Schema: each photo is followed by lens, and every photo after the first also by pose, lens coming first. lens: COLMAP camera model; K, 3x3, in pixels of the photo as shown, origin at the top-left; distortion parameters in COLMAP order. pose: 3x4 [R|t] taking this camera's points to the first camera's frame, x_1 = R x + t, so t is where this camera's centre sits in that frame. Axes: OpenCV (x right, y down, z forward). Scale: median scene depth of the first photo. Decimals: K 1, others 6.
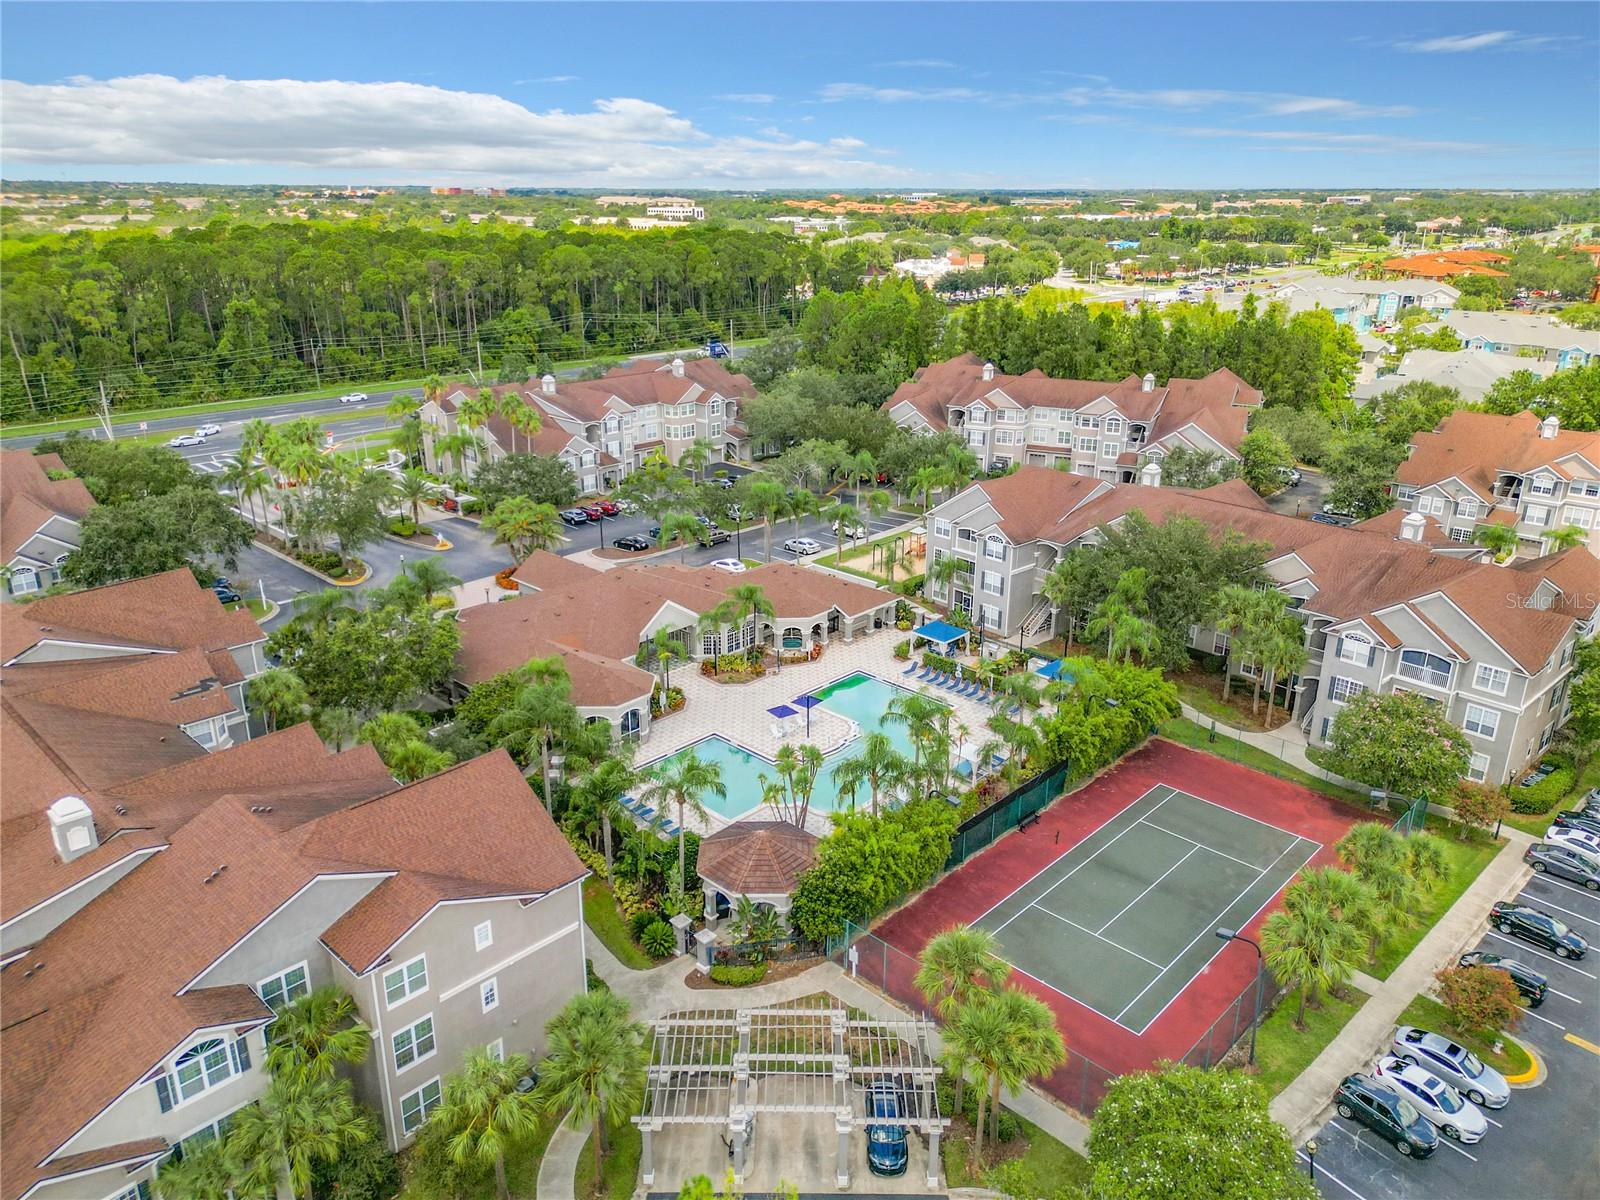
lens RADIAL K [[1106.6, 0, 793.5], [0, 1106.6, 635.3], [0, 0, 1]] dist [0.066407, -0.078823]
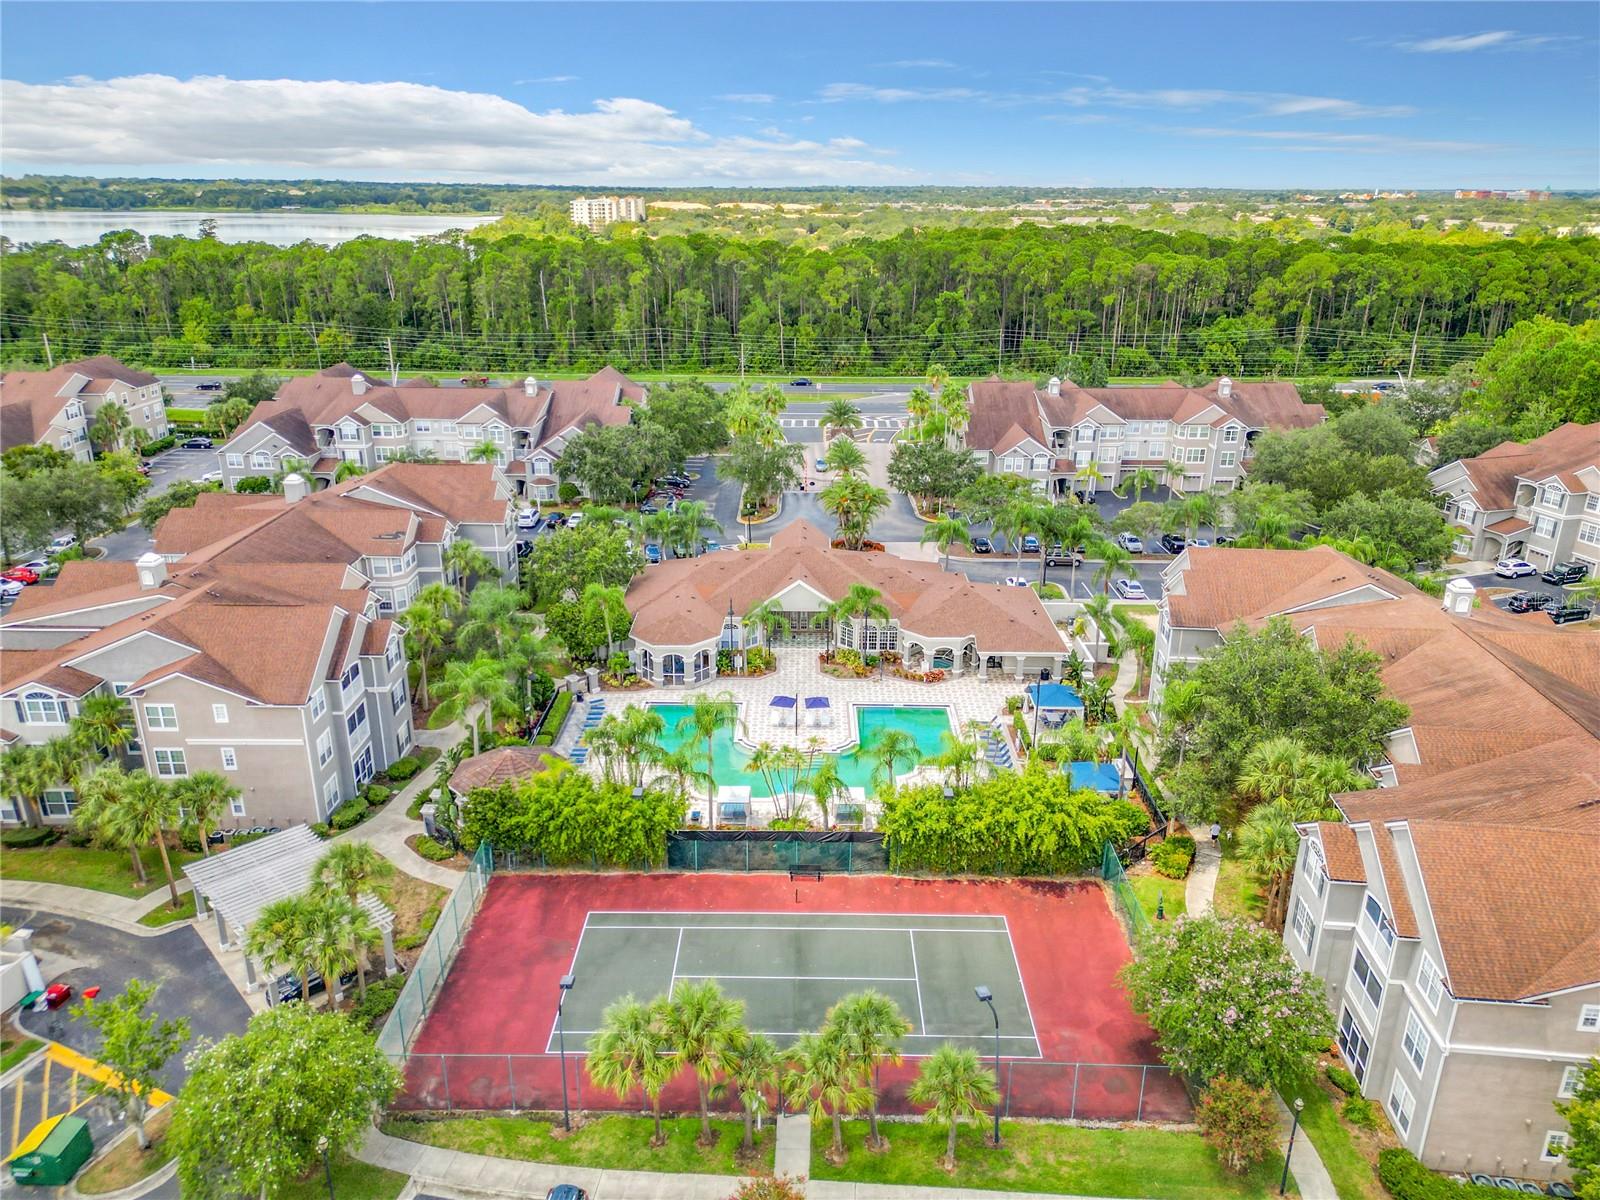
lens RADIAL K [[1104.2, 0, 800.8], [0, 1104.2, 611.7], [0, 0, 1]] dist [0.072003, -0.072914]
pose [[0.685696, 0.259970, -0.679880, 0.441674], [-0.274596, 0.957418, 0.089148, -0.069651], [0.674105, 0.125564, 0.727884, 0.170105]]
